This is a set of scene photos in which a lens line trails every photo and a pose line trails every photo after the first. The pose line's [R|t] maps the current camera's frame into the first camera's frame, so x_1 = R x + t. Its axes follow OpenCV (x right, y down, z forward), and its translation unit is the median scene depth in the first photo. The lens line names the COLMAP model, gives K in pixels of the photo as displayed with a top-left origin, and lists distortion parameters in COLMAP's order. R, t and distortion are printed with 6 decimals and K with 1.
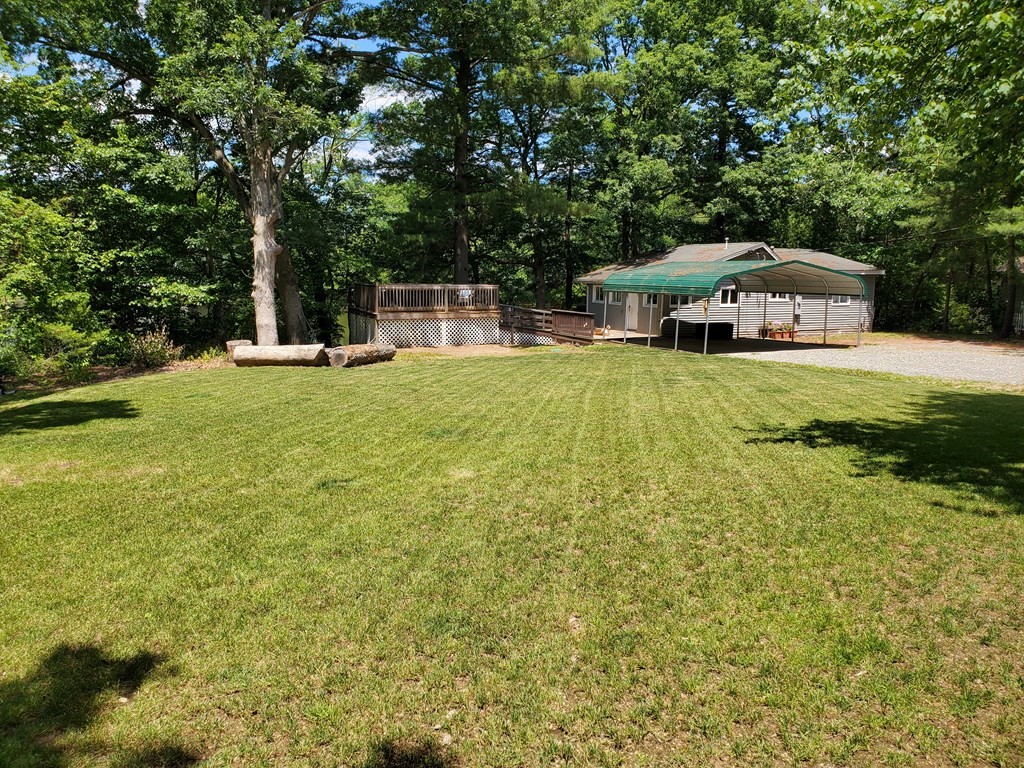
lens RADIAL K [[786.6, 0, 513.6], [0, 786.6, 384.0], [0, 0, 1]] dist [-0.004843, 0.004015]
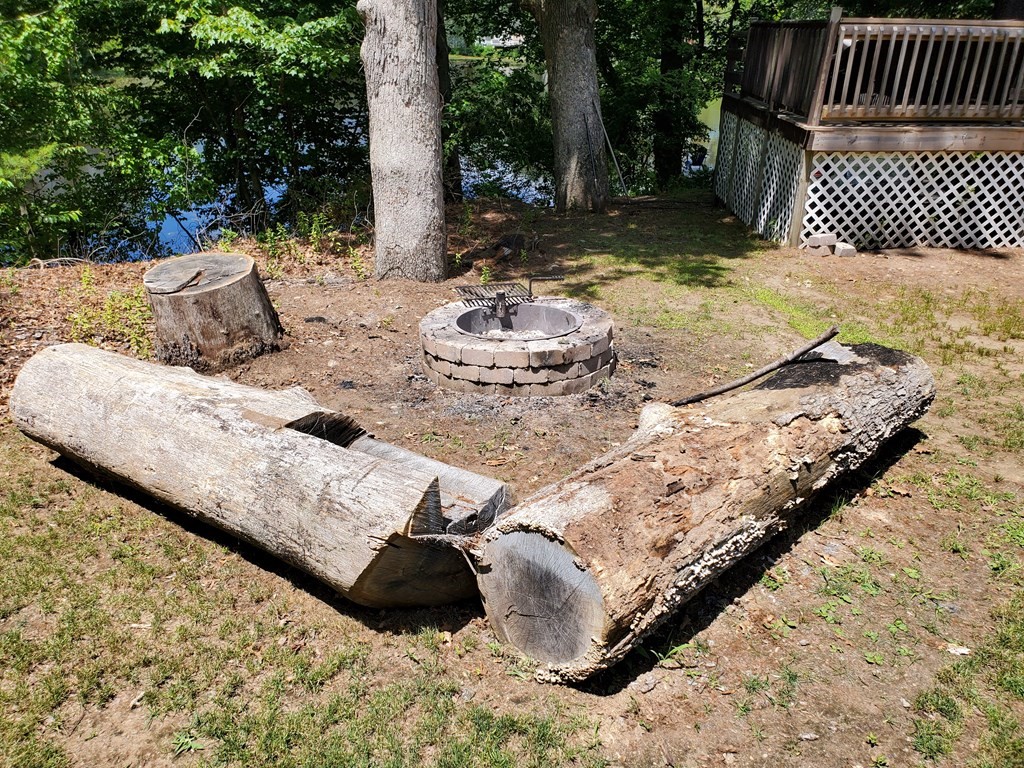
lens RADIAL K [[786.6, 0, 510.6], [0, 786.6, 387.9], [0, 0, 1]] dist [-0.004843, 0.004015]
pose [[0.896047, 0.182075, -0.404906, -0.135479], [-0.061468, 0.954128, 0.293020, -0.073927], [0.439684, -0.237671, 0.866135, 0.660671]]
